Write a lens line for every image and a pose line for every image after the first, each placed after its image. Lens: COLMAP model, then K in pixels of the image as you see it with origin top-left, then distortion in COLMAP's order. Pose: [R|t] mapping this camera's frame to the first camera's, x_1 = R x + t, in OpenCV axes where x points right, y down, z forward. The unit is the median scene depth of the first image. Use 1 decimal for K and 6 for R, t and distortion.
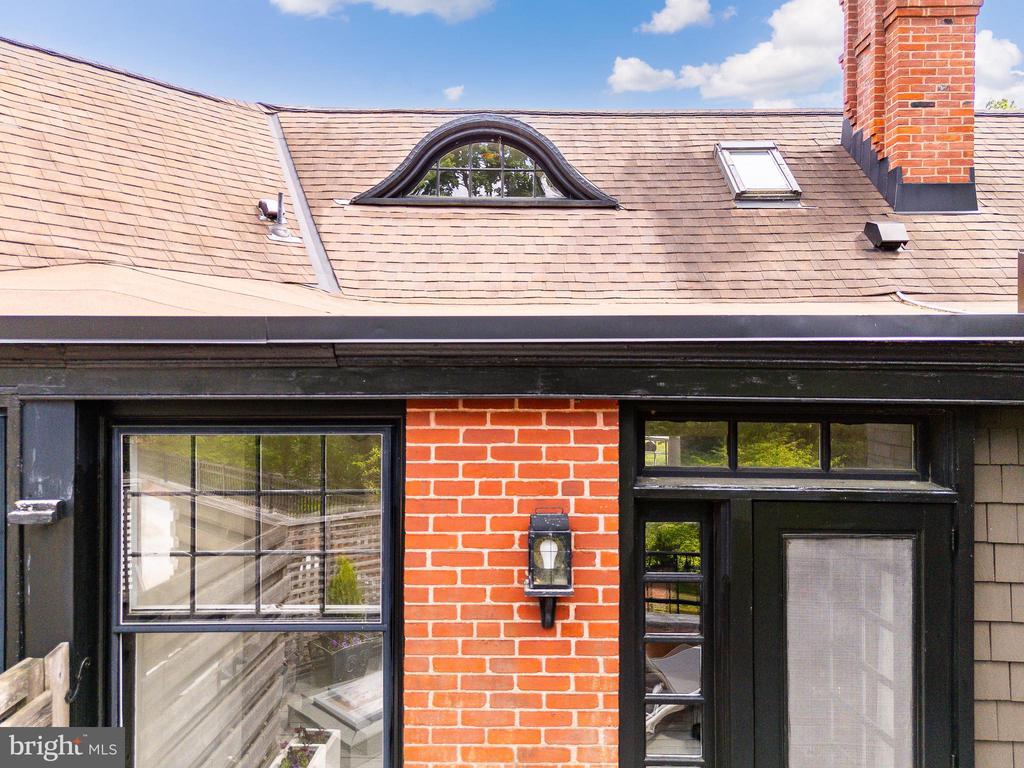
lens RADIAL K [[771.4, 0, 512.0], [0, 771.4, 384.0], [0, 0, 1]] dist [0.107647, -0.125794]
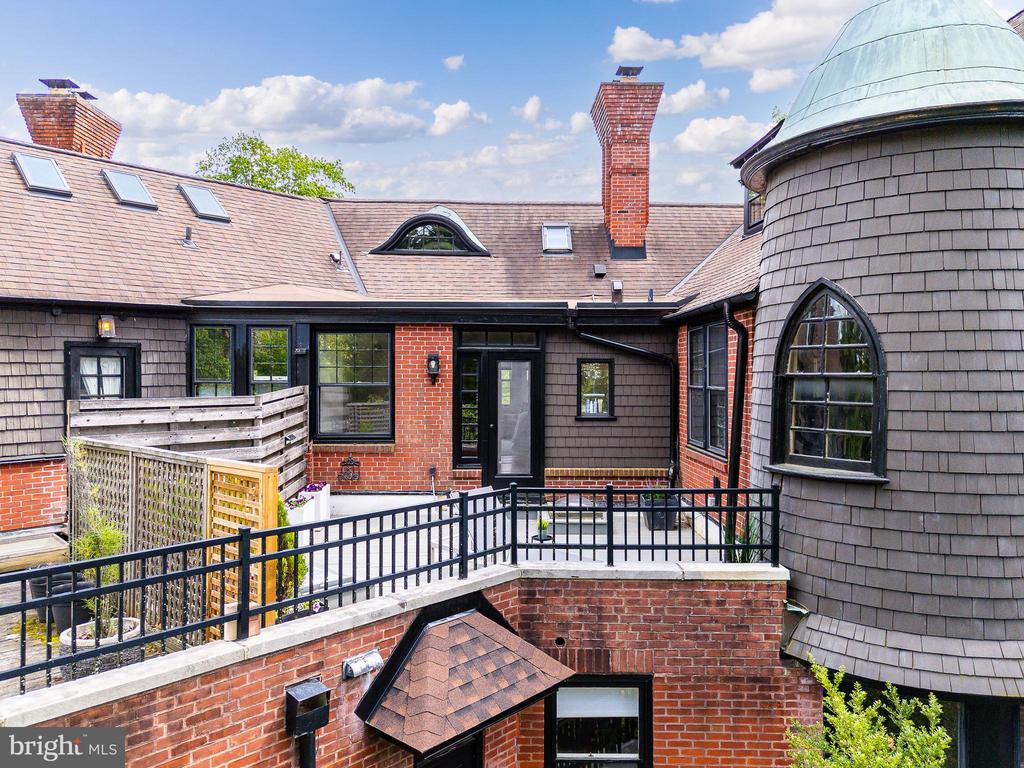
lens RADIAL K [[771.4, 0, 512.0], [0, 771.4, 384.0], [0, 0, 1]] dist [0.107647, -0.125794]
pose [[0.999833, 0.000060, 0.018270, 0.175601], [-0.000138, 0.999991, 0.004292, 0.143836], [-0.018270, -0.004294, 0.999824, -1.347026]]
